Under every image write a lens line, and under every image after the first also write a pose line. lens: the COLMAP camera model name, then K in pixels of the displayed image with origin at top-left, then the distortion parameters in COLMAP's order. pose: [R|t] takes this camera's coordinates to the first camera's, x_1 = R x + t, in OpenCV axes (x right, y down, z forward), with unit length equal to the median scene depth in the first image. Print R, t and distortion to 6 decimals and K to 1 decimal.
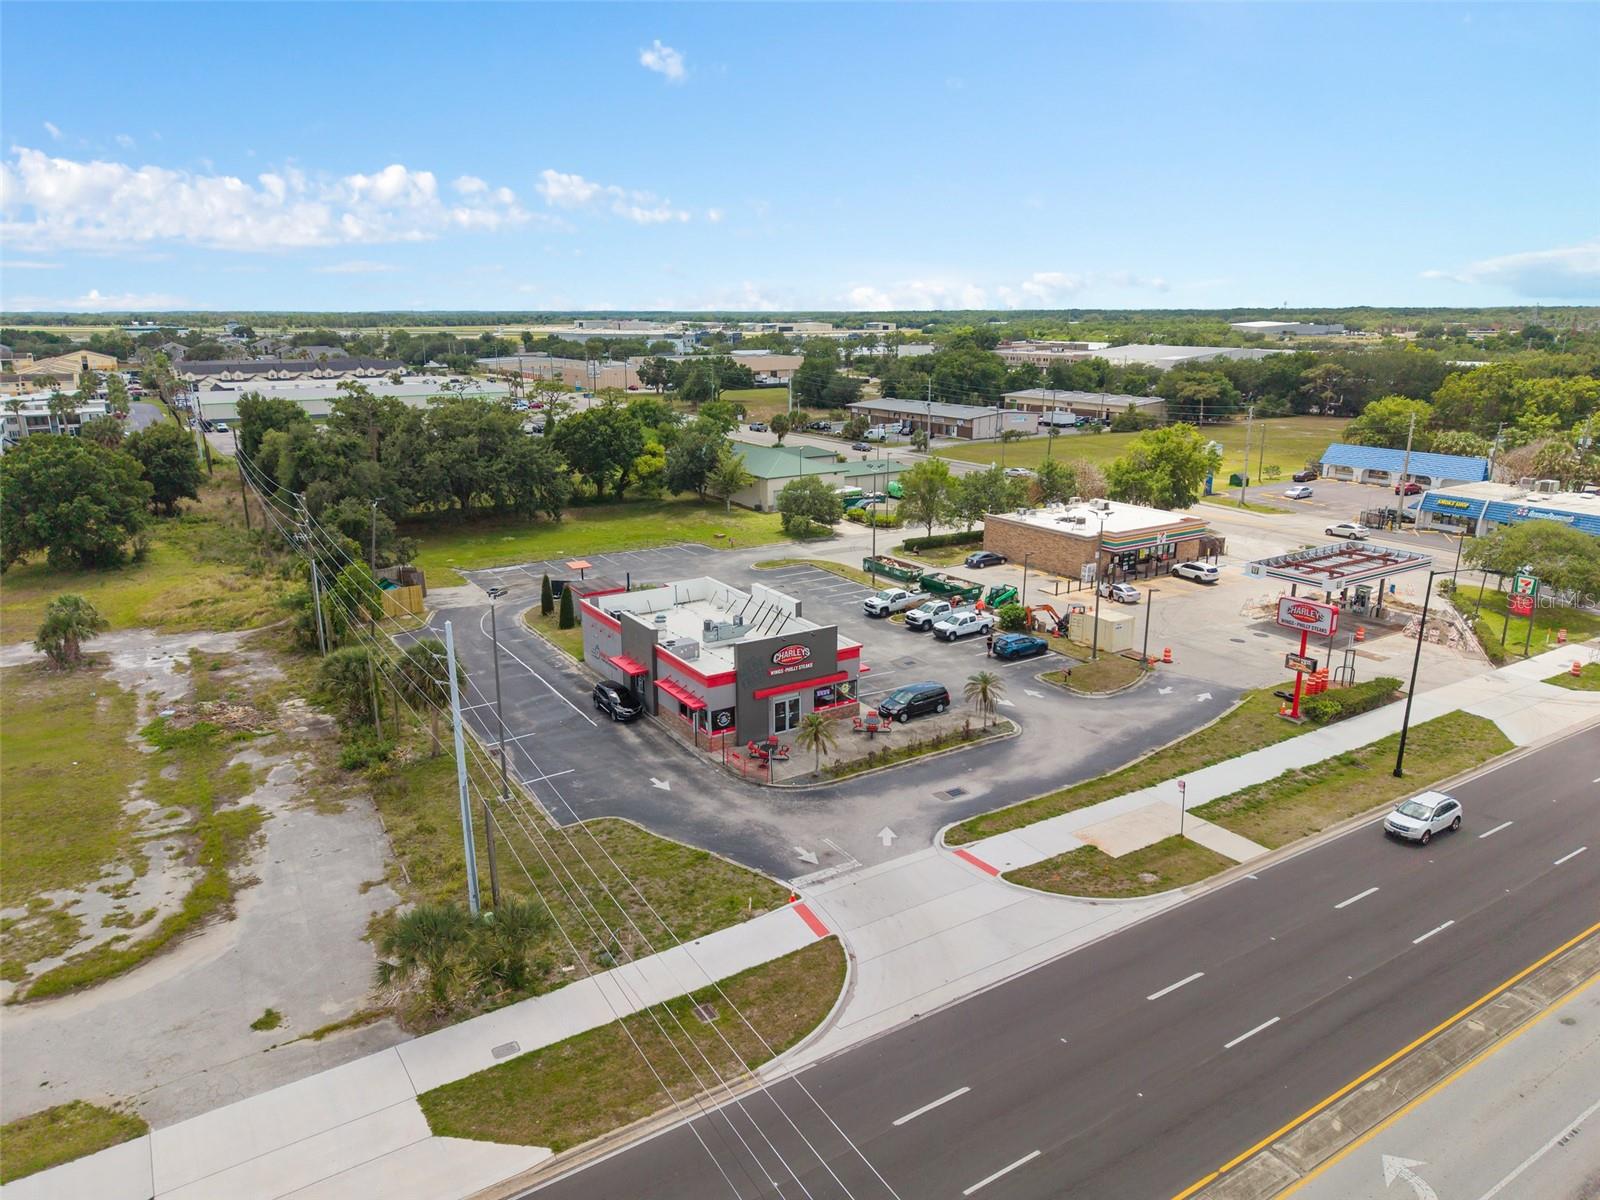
lens RADIAL K [[1062.7, 0, 800.0], [0, 1062.7, 600.0], [0, 0, 1]] dist [0.053190, -0.057919]
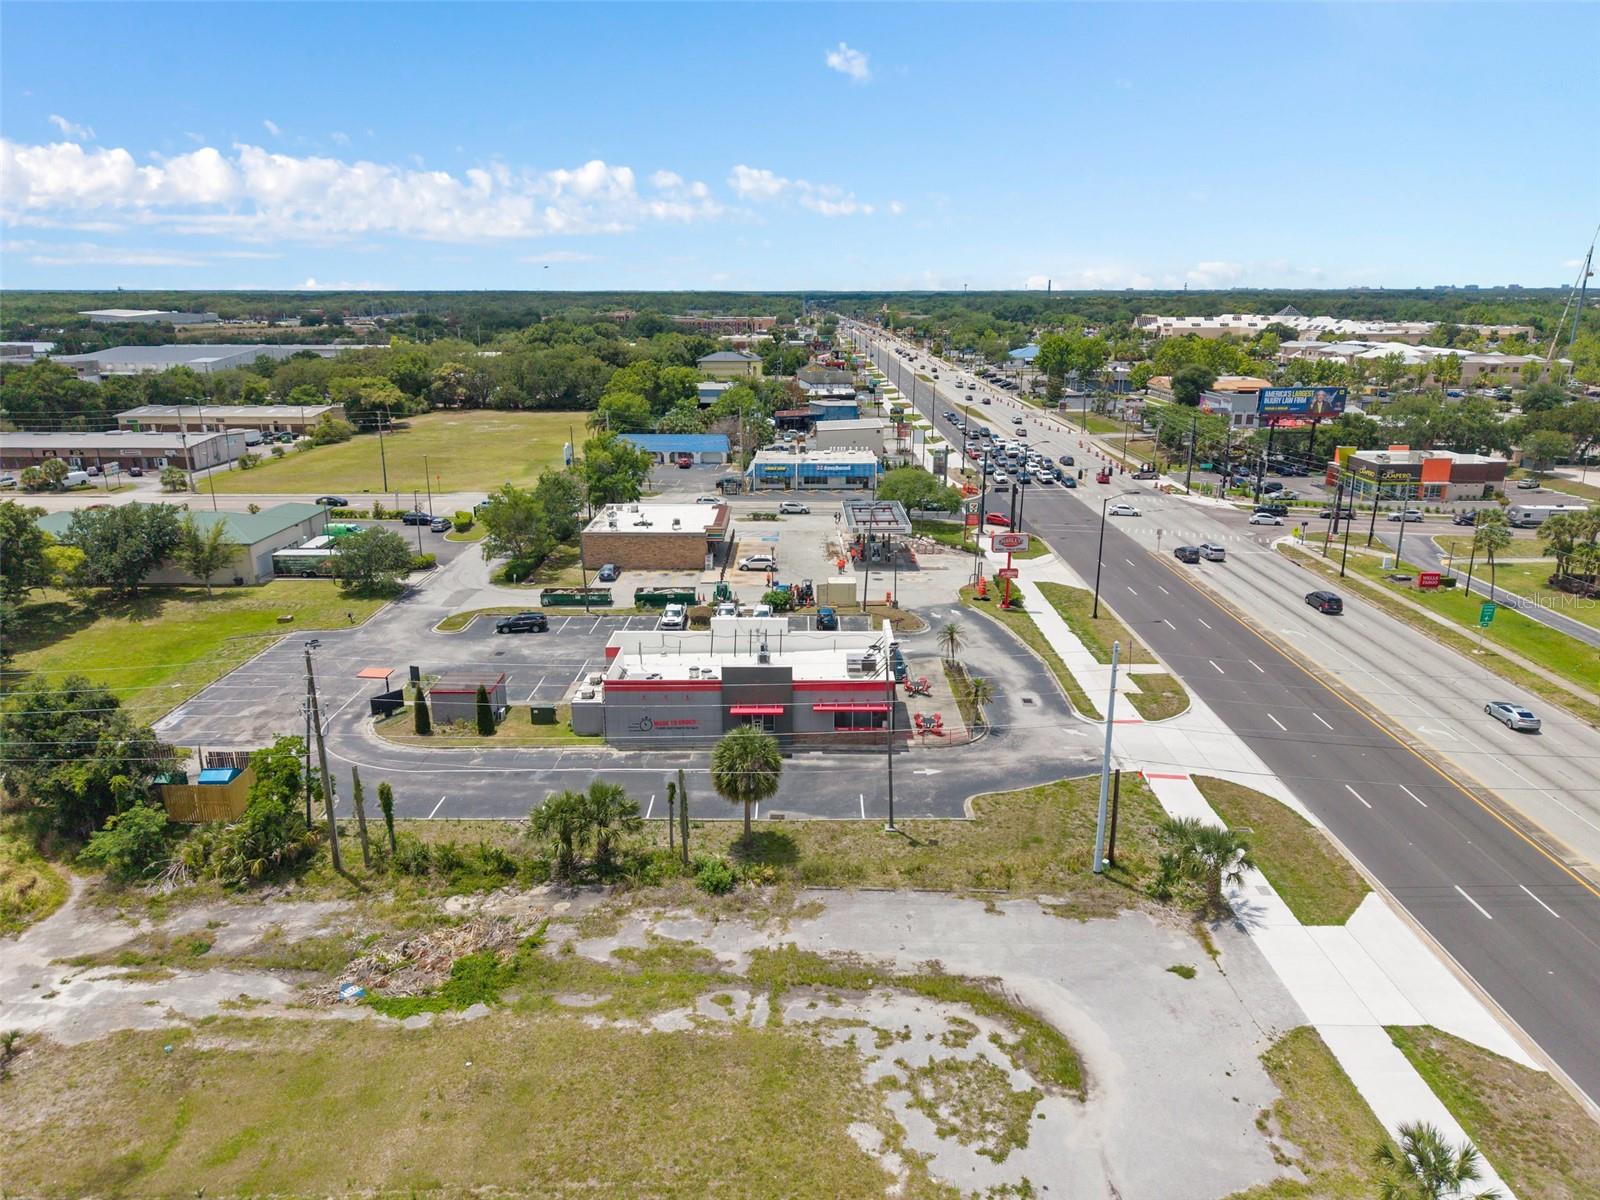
lens RADIAL K [[1062.7, 0, 800.0], [0, 1062.7, 600.0], [0, 0, 1]] dist [0.053190, -0.057919]
pose [[0.537926, -0.232700, 0.810238, -0.997306], [0.220063, 0.966582, 0.131500, -0.180077], [-0.813762, 0.107566, 0.571158, 0.356928]]
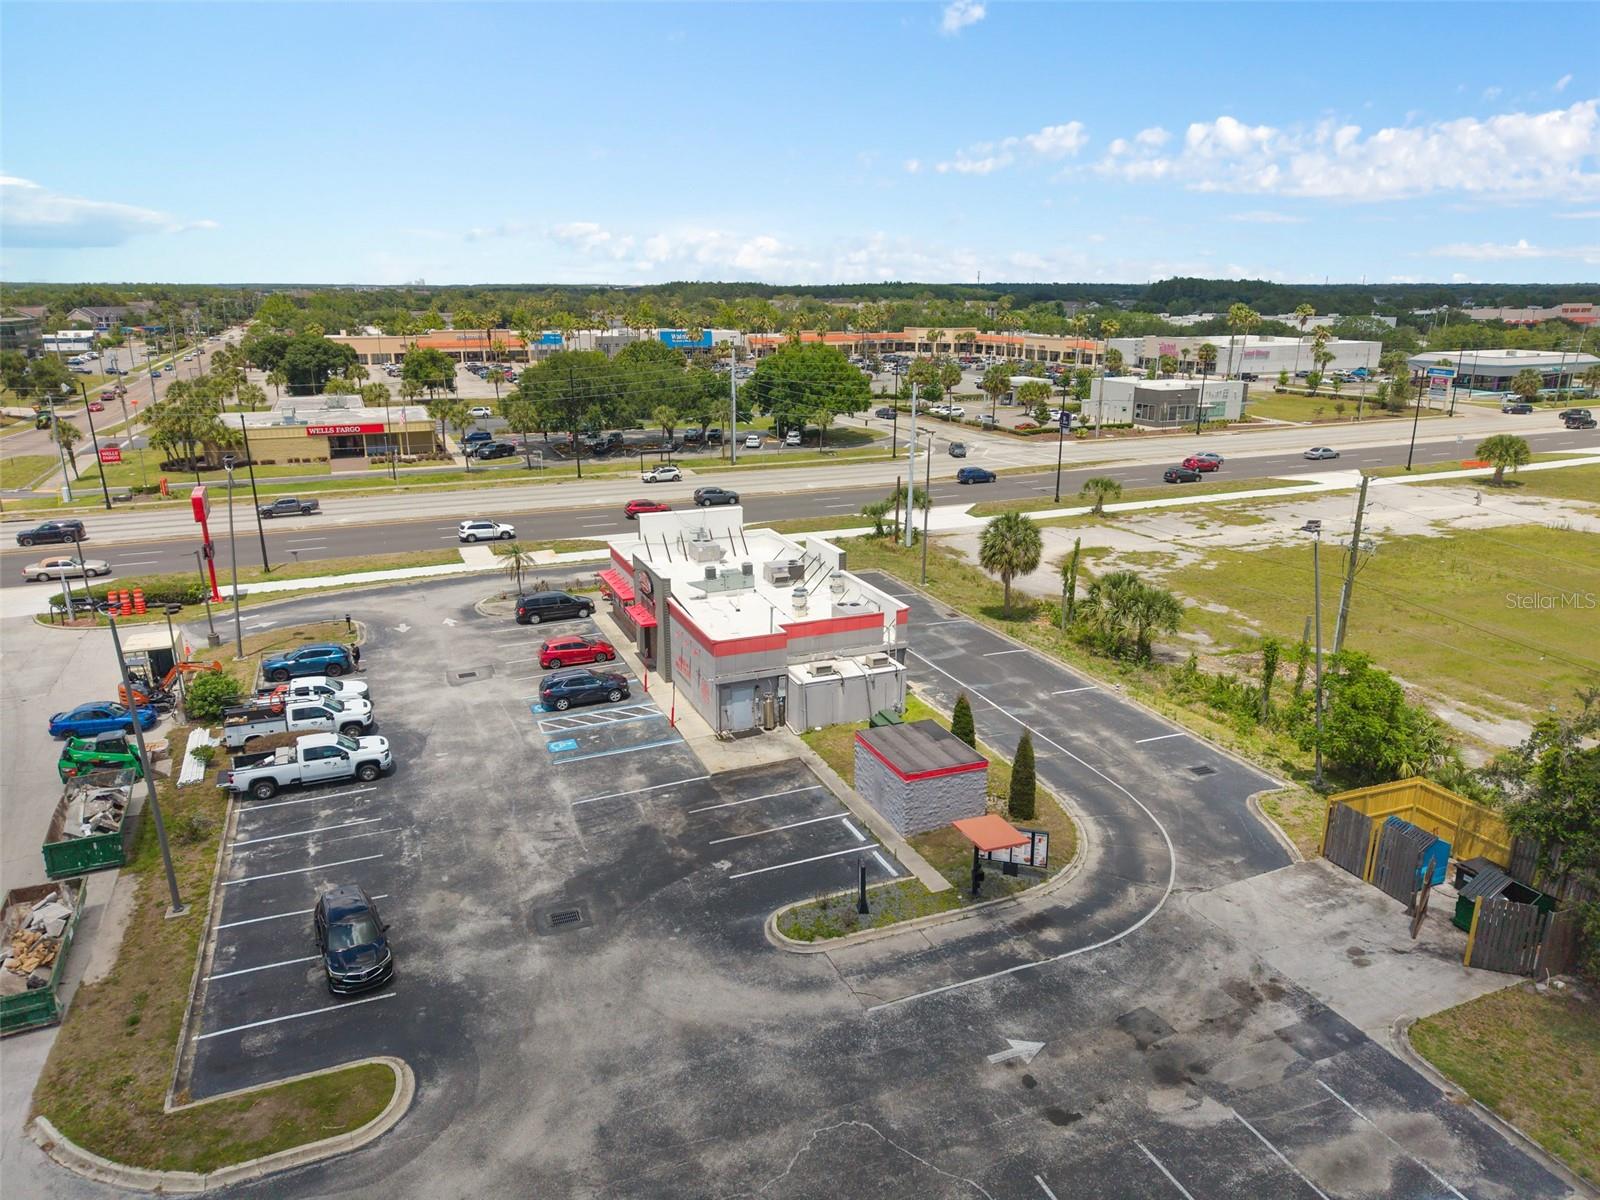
lens RADIAL K [[1062.7, 0, 800.0], [0, 1062.7, 600.0], [0, 0, 1]] dist [0.053190, -0.057919]
pose [[-0.986331, -0.043204, 0.159012, -0.285083], [0.046509, 0.852784, 0.520188, -0.428361], [-0.158077, 0.520473, -0.839118, 1.841578]]
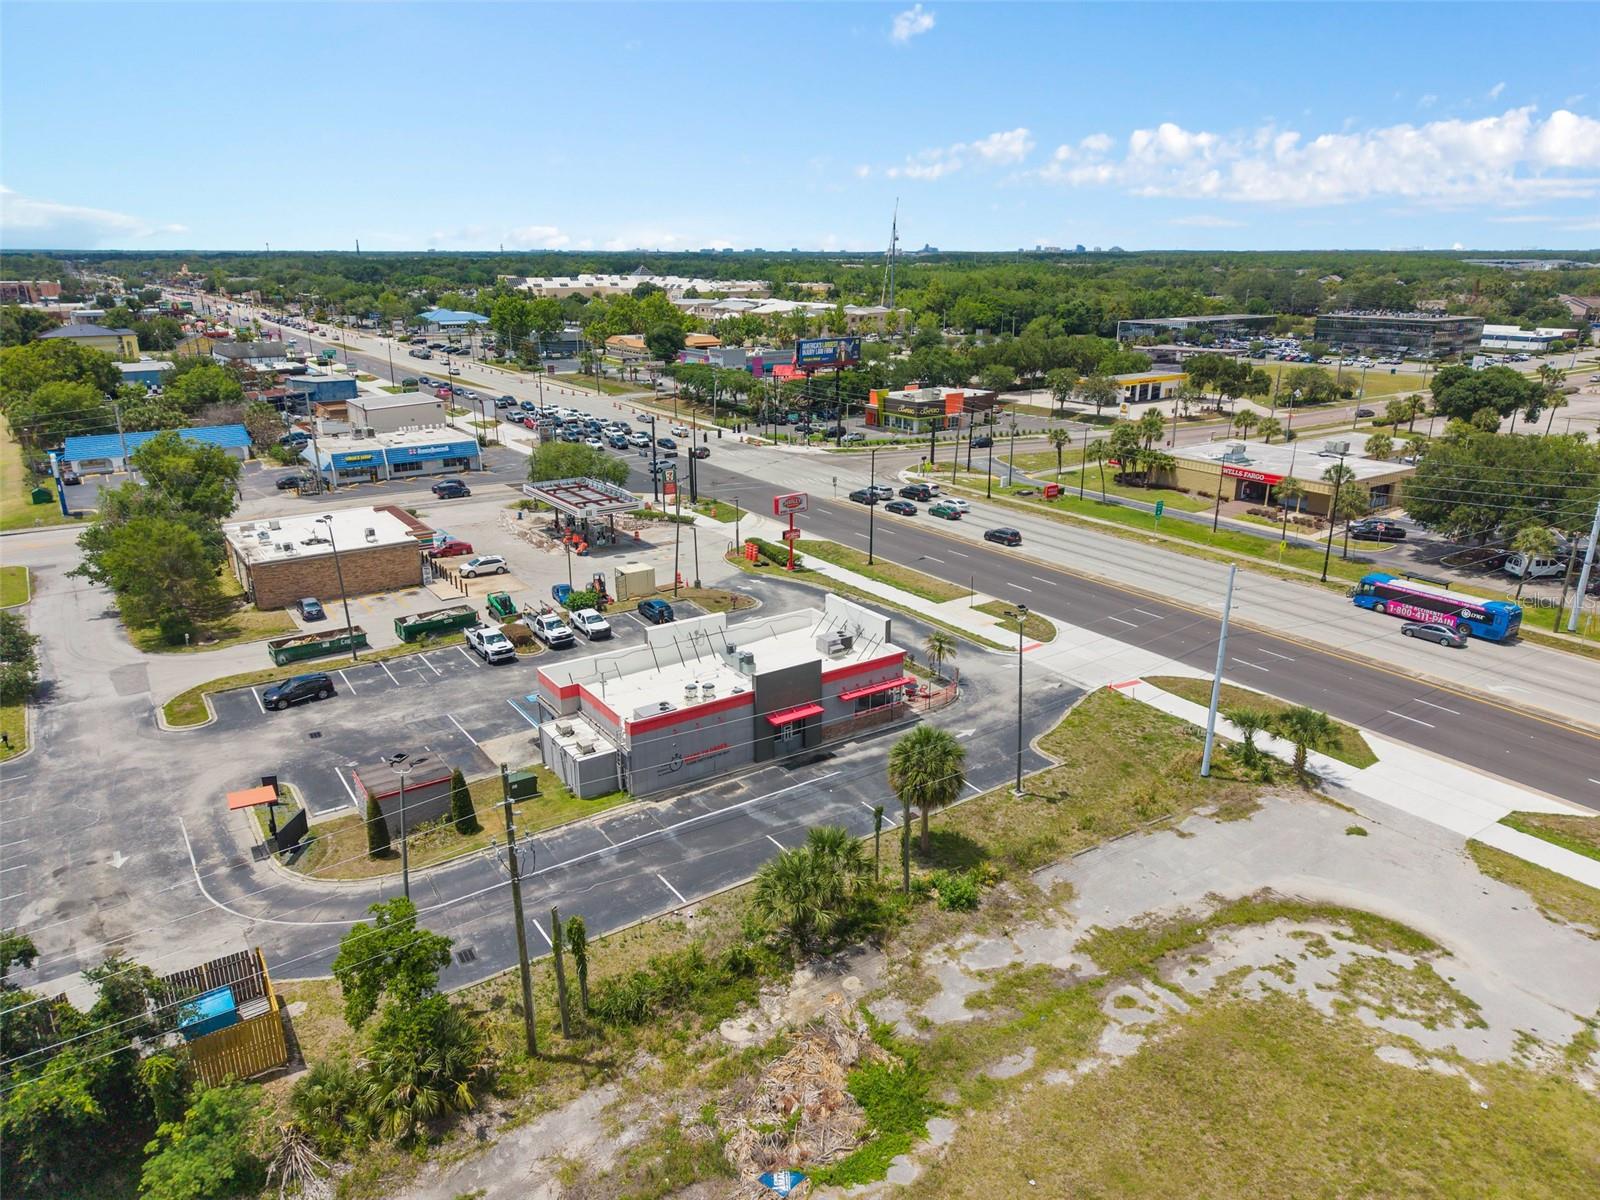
lens RADIAL K [[1062.7, 0, 800.0], [0, 1062.7, 600.0], [0, 0, 1]] dist [0.053190, -0.057919]
pose [[-0.040031, -0.307775, 0.950617, -1.061605], [0.261407, 0.915019, 0.307258, -0.332740], [-0.964398, 0.260797, 0.043825, 0.952529]]
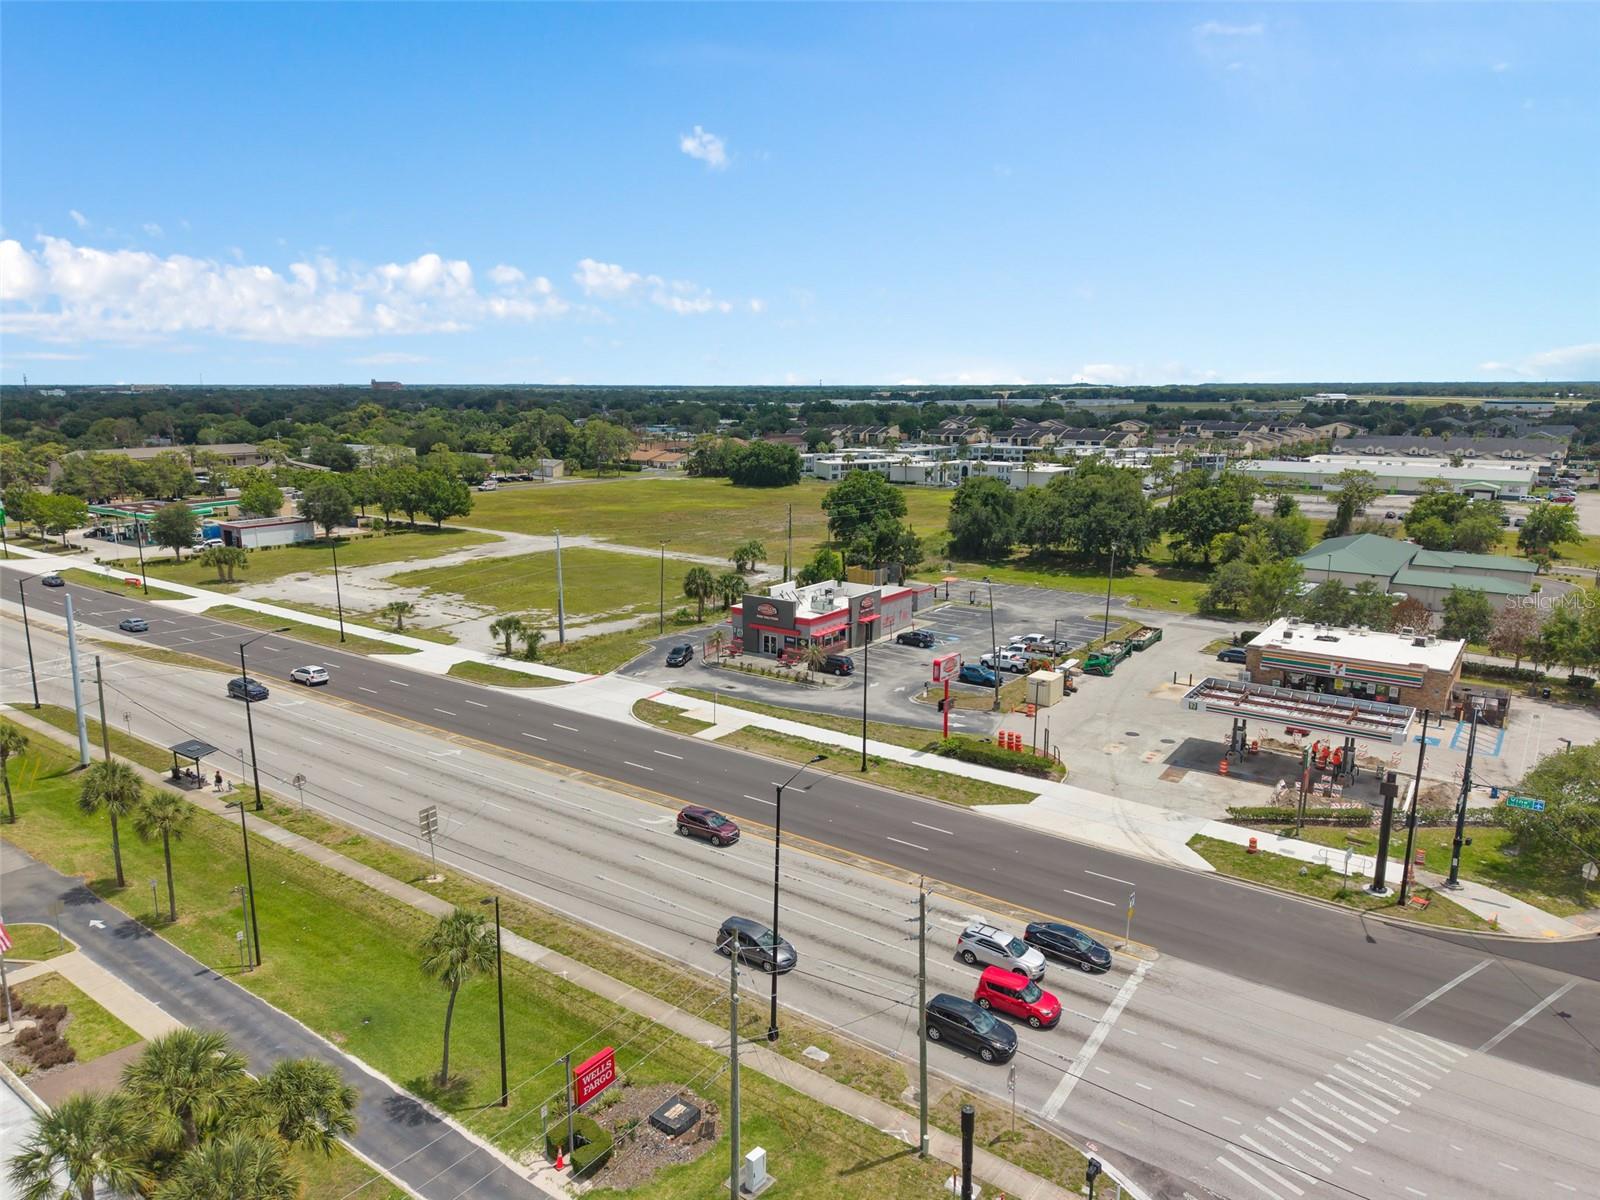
lens RADIAL K [[1057.7, 0, 800.0], [0, 1057.7, 600.0], [0, 0, 1]] dist [0.117079, -0.174440]
pose [[0.370121, 0.187775, -0.909808, 1.555564], [-0.243730, 0.964679, 0.099948, -0.148293], [0.896441, 0.184755, 0.402814, 0.304831]]
